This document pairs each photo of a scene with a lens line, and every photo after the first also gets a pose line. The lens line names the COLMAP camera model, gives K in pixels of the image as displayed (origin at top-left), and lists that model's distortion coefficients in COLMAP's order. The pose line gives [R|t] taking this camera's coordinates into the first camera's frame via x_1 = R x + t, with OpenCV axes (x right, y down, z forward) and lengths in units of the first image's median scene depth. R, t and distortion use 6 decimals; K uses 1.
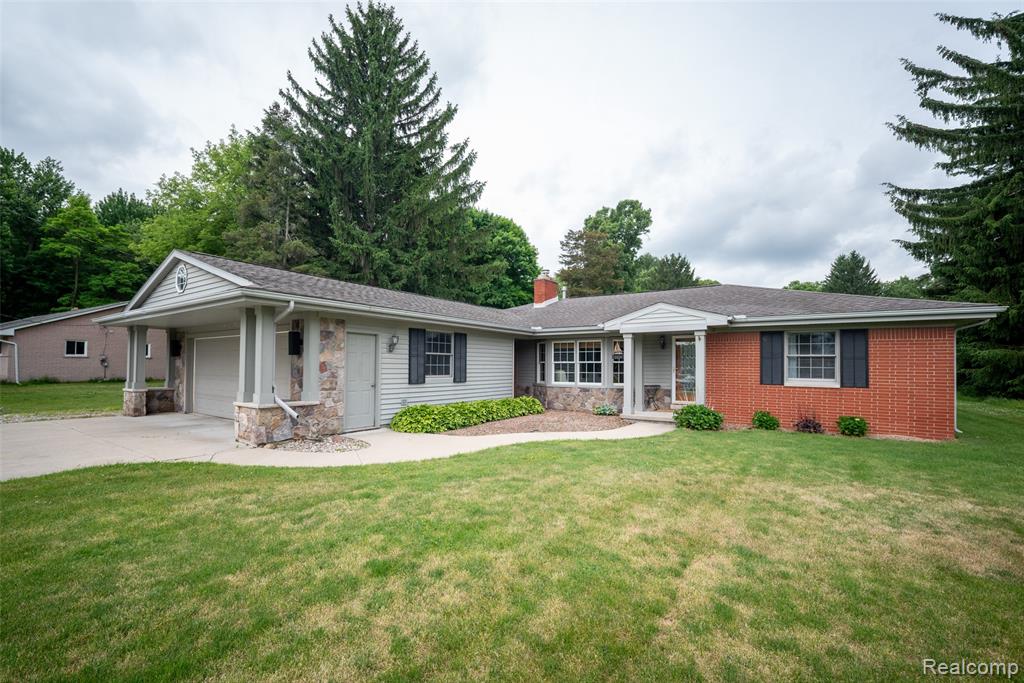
lens RADIAL K [[415.7, 0, 513.8], [0, 415.7, 353.6], [0, 0, 1]] dist [-0.025973, 0.005296]
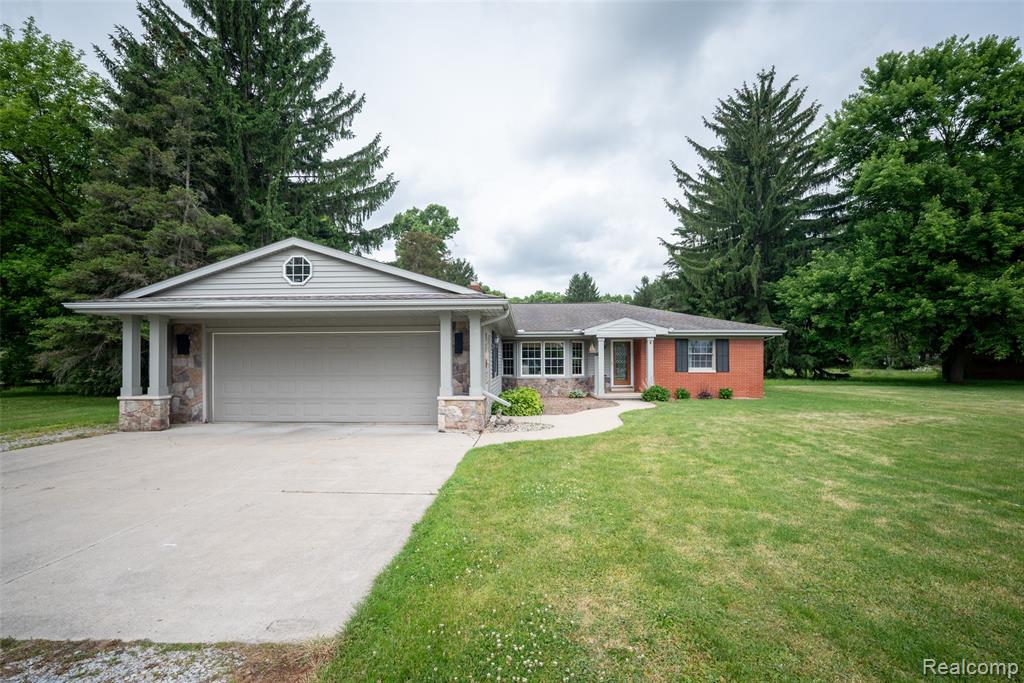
lens RADIAL K [[415.7, 0, 513.8], [0, 415.7, 353.6], [0, 0, 1]] dist [-0.025973, 0.005296]
pose [[0.847695, 0.001111, 0.530482, -0.597283], [-0.005864, 0.999956, 0.007276, -0.003080], [-0.530451, -0.009279, 0.847665, -0.023152]]
